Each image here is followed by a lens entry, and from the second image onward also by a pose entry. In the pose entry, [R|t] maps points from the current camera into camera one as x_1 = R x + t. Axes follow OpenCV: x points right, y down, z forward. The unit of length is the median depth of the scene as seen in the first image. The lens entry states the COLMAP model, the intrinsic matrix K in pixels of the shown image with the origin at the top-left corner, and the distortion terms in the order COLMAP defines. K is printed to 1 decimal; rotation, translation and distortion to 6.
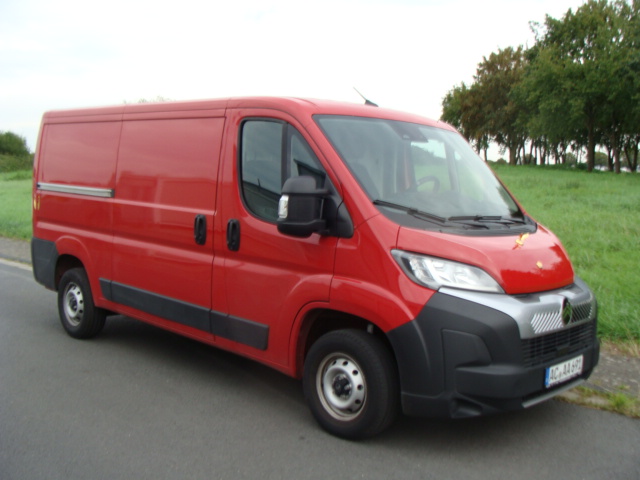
lens RADIAL K [[721.8, 0, 323.2], [0, 721.8, 237.2], [0, 0, 1]] dist [-0.126447, 0.000000]
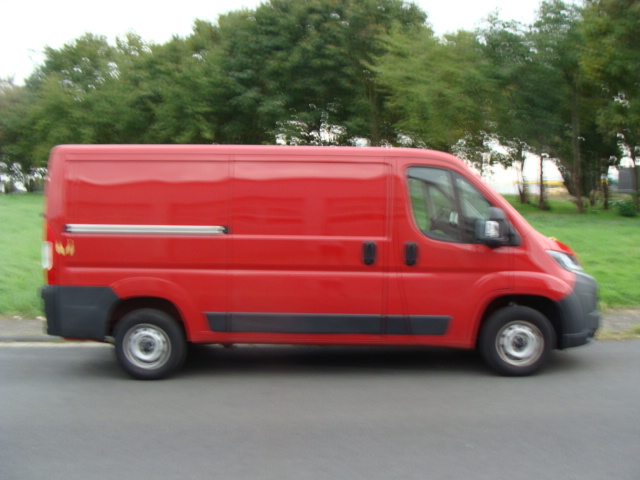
lens RADIAL K [[721.8, 0, 320.4], [0, 721.8, 242.7], [0, 0, 1]] dist [-0.126447, 0.000000]
pose [[0.722816, -0.066502, 0.687833, -1.191237], [0.085491, 0.996318, 0.006489, -0.048136], [-0.685732, 0.054113, 0.725840, 0.157738]]
